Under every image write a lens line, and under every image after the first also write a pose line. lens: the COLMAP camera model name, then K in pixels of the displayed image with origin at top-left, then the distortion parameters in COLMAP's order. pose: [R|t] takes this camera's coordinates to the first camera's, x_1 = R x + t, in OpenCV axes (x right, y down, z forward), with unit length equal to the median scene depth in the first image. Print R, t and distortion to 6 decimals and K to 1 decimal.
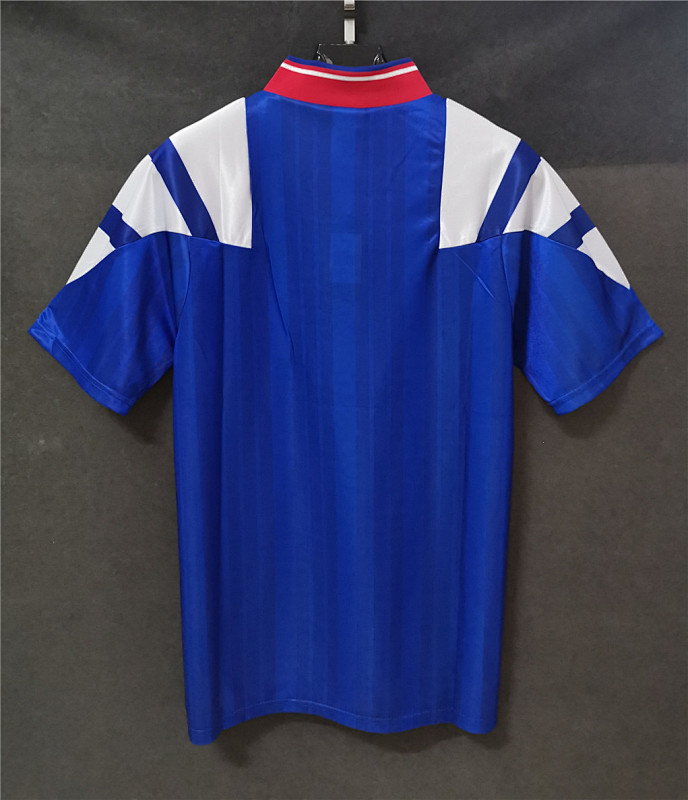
lens RADIAL K [[772.7, 0, 344.0], [0, 772.7, 400.0], [0, 0, 1]] dist [-0.019000, -0.023191]
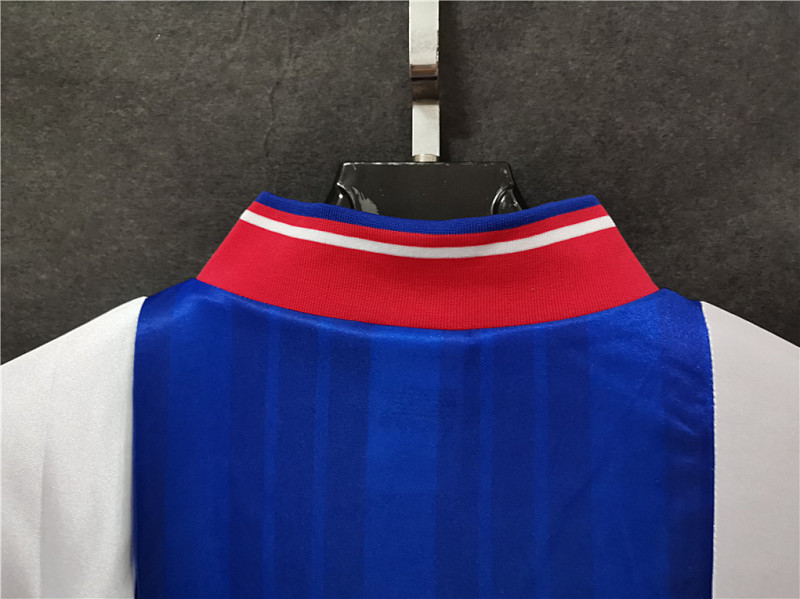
lens RADIAL K [[696.4, 0, 400.0], [0, 696.4, 299.5], [0, 0, 1]] dist [-0.006148, -0.008471]
pose [[0.996986, 0.004300, -0.077459, 0.021562], [-0.026507, 0.957252, -0.288038, -0.301526], [0.072909, 0.289223, 0.954481, 0.694996]]
